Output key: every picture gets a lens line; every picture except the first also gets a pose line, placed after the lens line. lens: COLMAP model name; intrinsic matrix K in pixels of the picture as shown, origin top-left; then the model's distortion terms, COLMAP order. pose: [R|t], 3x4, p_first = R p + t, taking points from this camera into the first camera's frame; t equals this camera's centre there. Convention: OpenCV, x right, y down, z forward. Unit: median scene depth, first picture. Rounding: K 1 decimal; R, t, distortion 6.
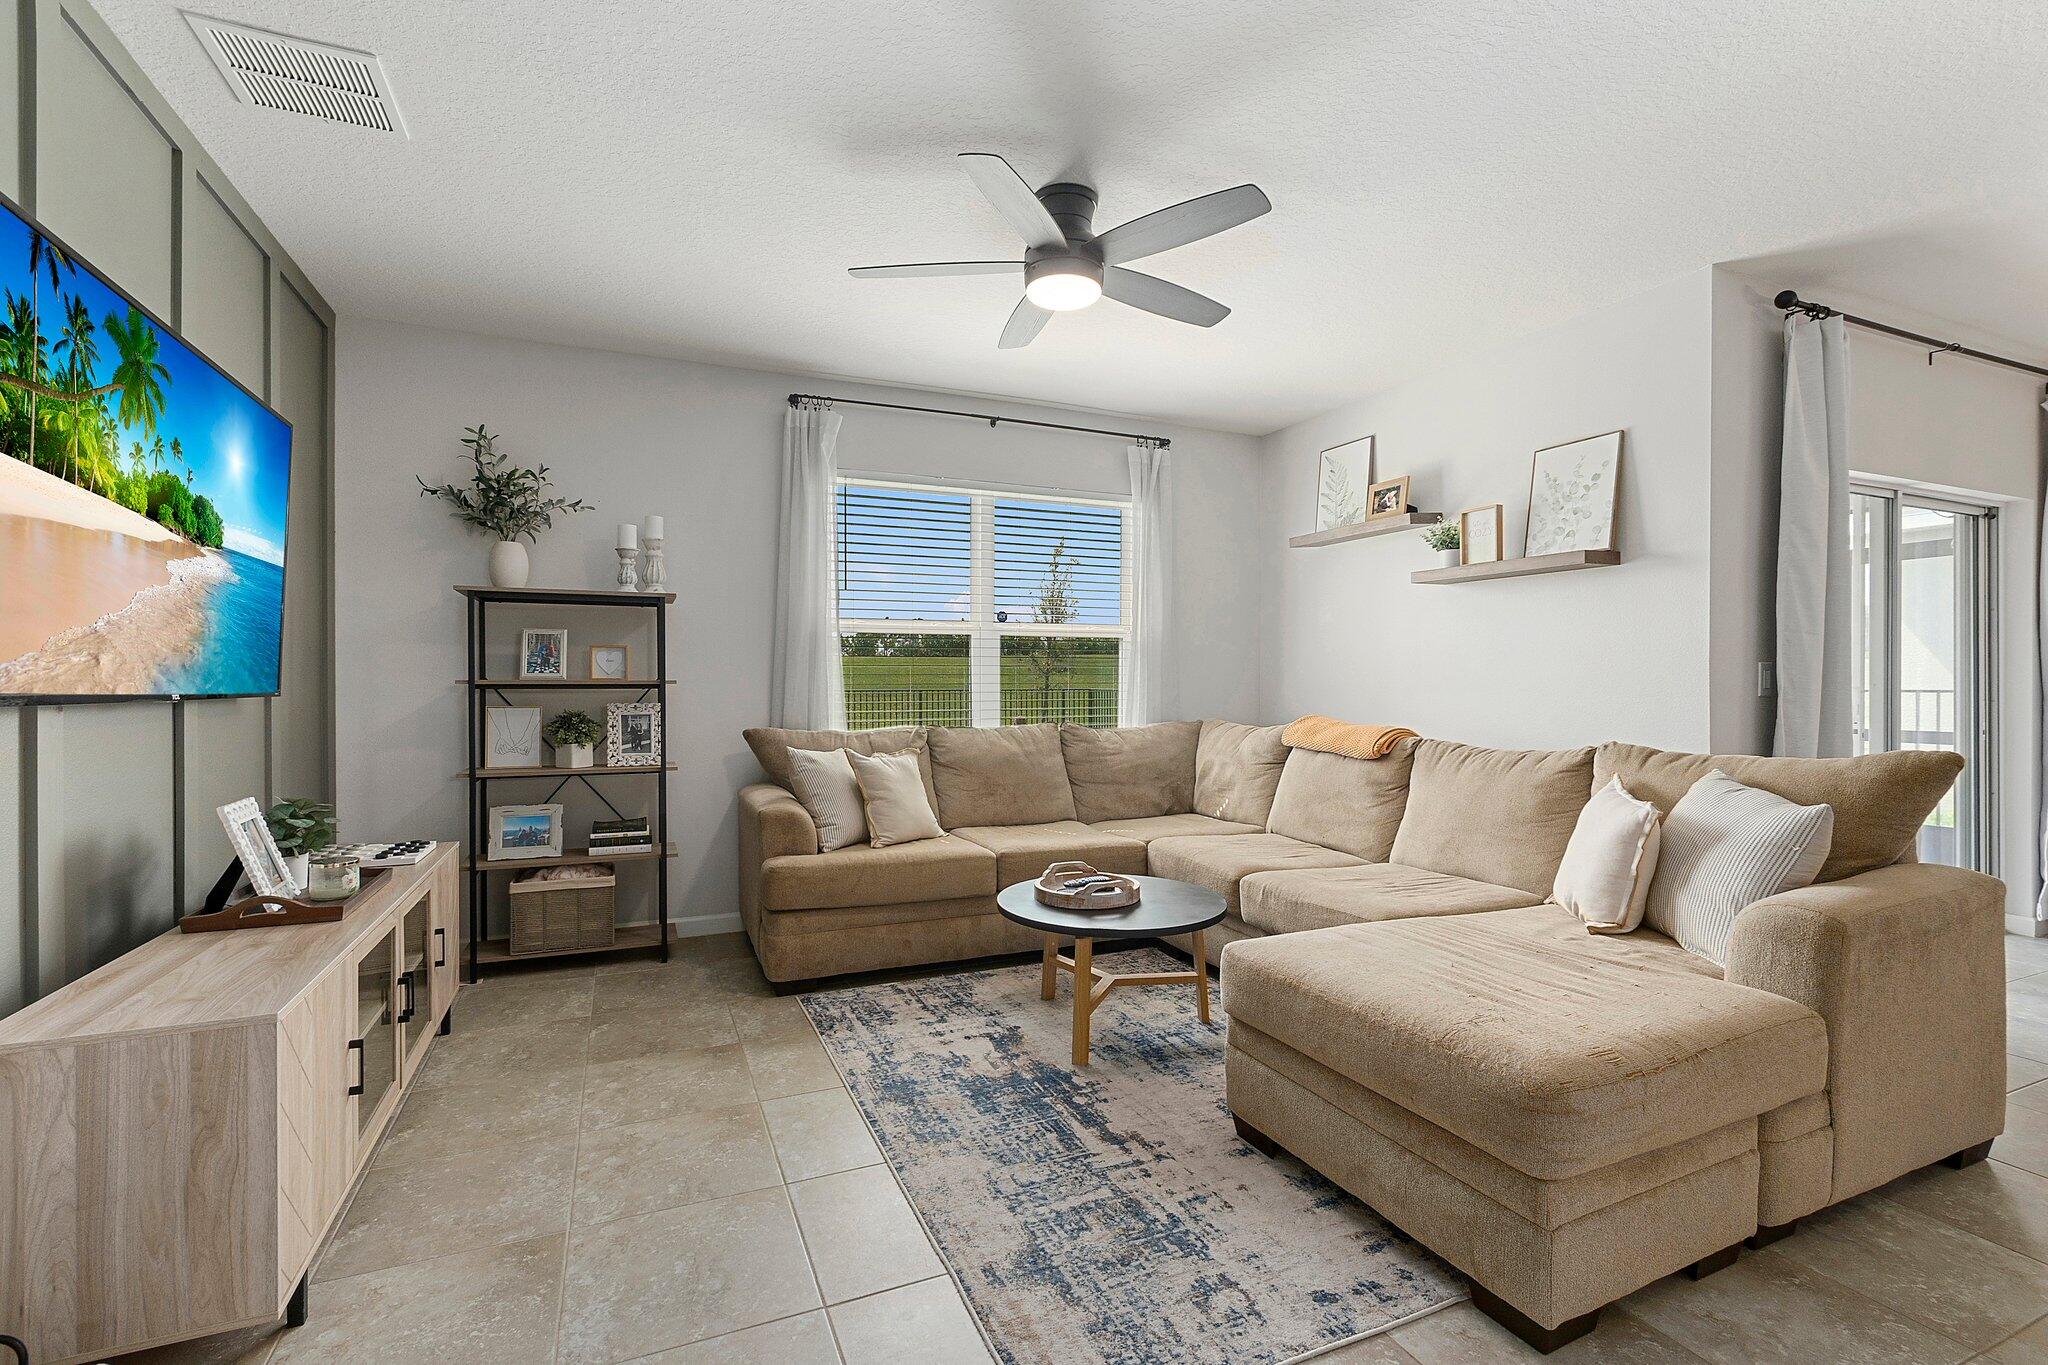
lens RADIAL K [[917.0, 0, 1023.4], [0, 917.0, 669.9], [0, 0, 1]] dist [-0.000659, -0.000261]
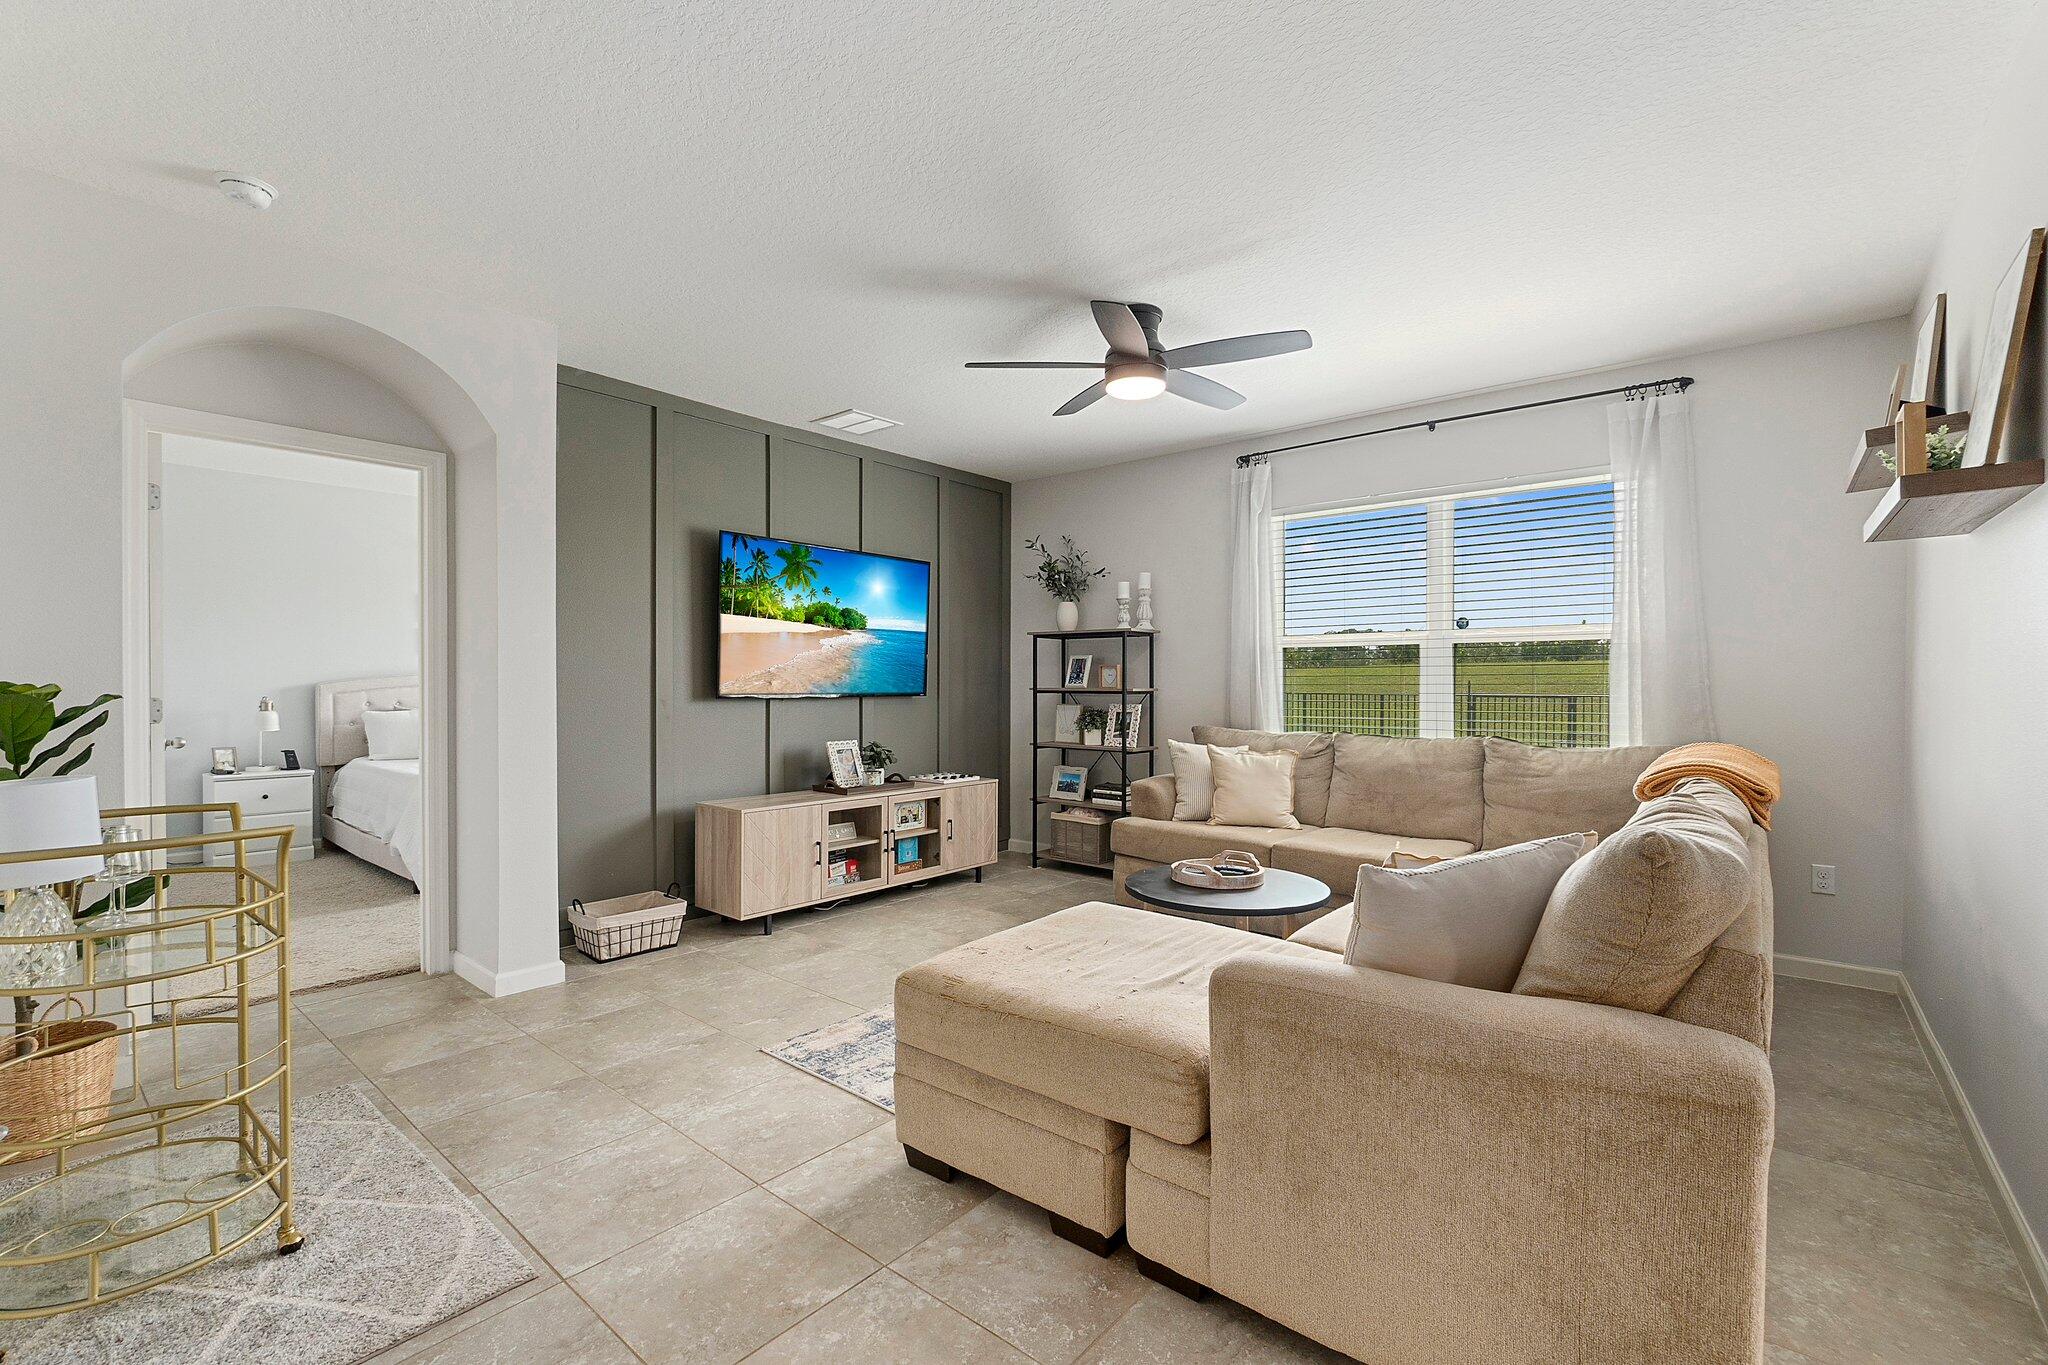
lens RADIAL K [[873.9, 0, 1012.4], [0, 873.9, 695.1], [0, 0, 1]] dist [-0.000914, 0.000211]
pose [[0.455098, 0.010962, -0.890374, 0.770422], [0.006926, 0.999850, 0.015849, -0.001645], [0.890414, -0.013379, 0.454954, 0.223819]]
